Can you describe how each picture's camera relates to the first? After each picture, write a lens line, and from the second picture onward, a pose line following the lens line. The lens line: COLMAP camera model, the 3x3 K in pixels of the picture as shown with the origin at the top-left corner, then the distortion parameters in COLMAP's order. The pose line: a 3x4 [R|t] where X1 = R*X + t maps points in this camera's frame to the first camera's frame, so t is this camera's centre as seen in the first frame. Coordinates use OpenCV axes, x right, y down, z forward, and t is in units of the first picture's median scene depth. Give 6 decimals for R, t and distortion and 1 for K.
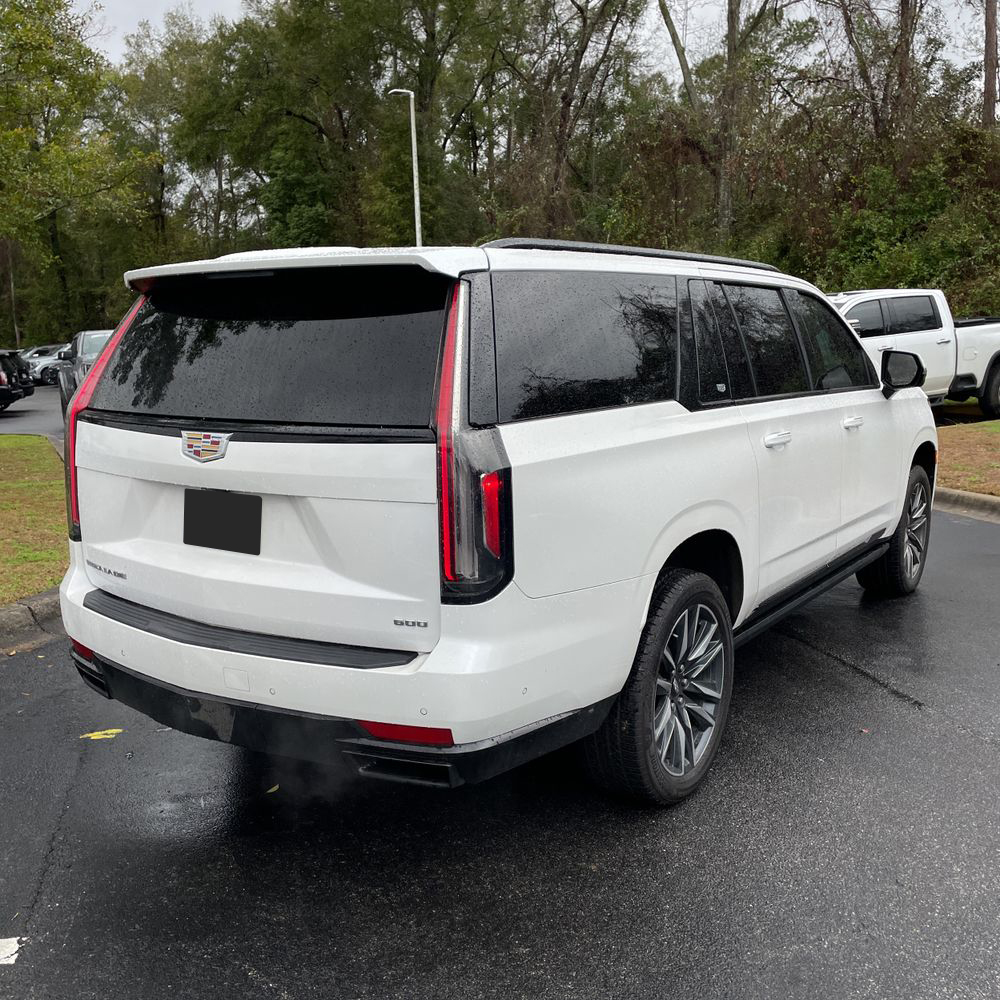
lens RADIAL K [[1036.8, 0, 464.9], [0, 1036.8, 532.3], [0, 0, 1]] dist [0.098226, -0.101731]
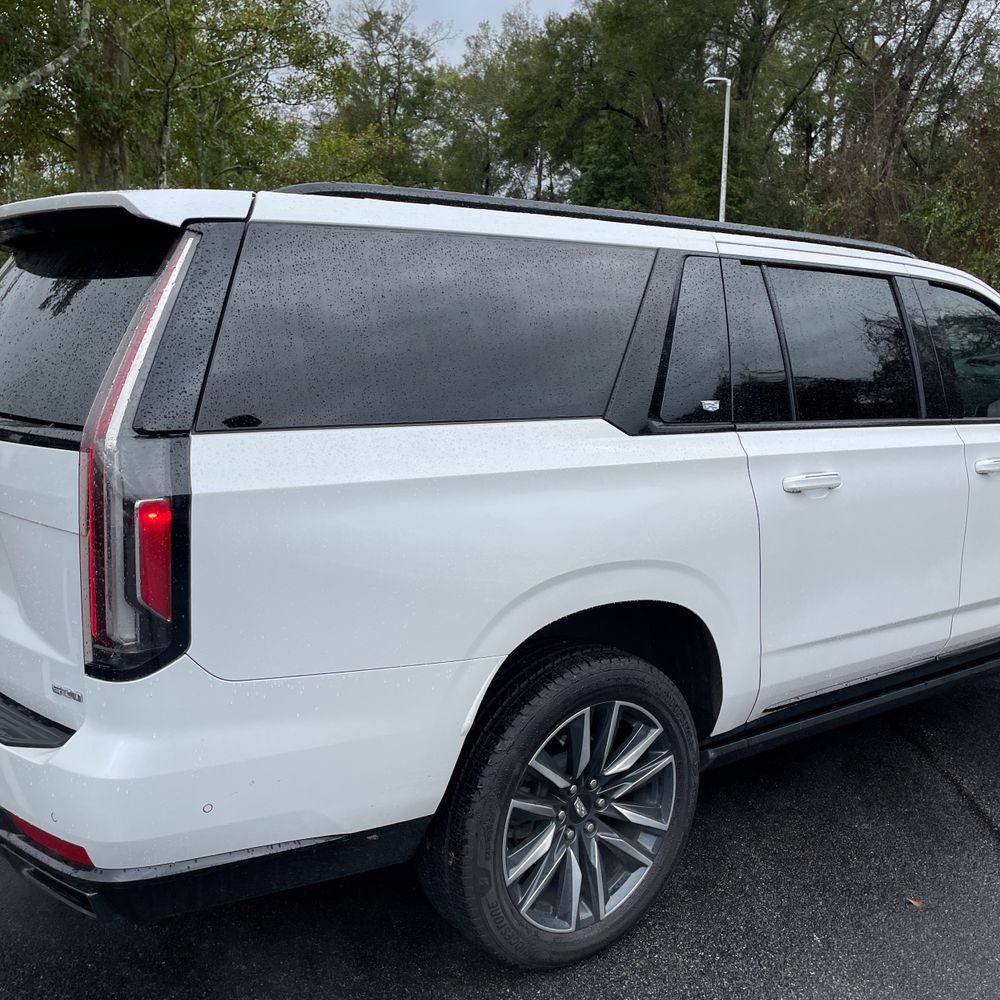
lens RADIAL K [[1036.8, 0, 464.9], [0, 1036.8, 532.3], [0, 0, 1]] dist [0.098226, -0.101731]
pose [[0.955856, 0.096649, -0.277485, 0.206754], [-0.095970, 0.995255, 0.016062, -0.032488], [0.277720, 0.011277, 0.960596, 0.181120]]
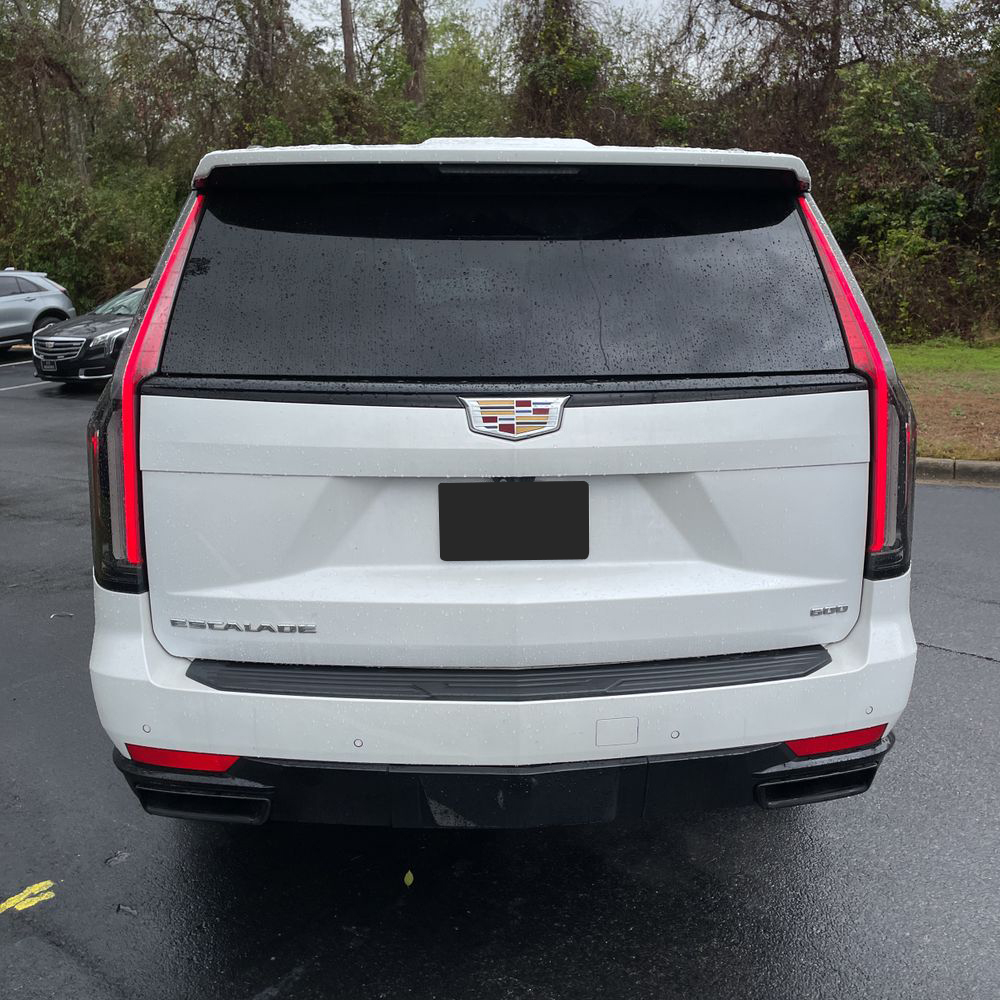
lens RADIAL K [[1036.8, 0, 464.9], [0, 1036.8, 532.3], [0, 0, 1]] dist [0.098226, -0.101731]
pose [[0.787743, -0.132210, 0.601649, -0.394185], [0.105223, 0.991222, 0.080049, -0.036554], [-0.606950, 0.000250, 0.794740, 0.259284]]
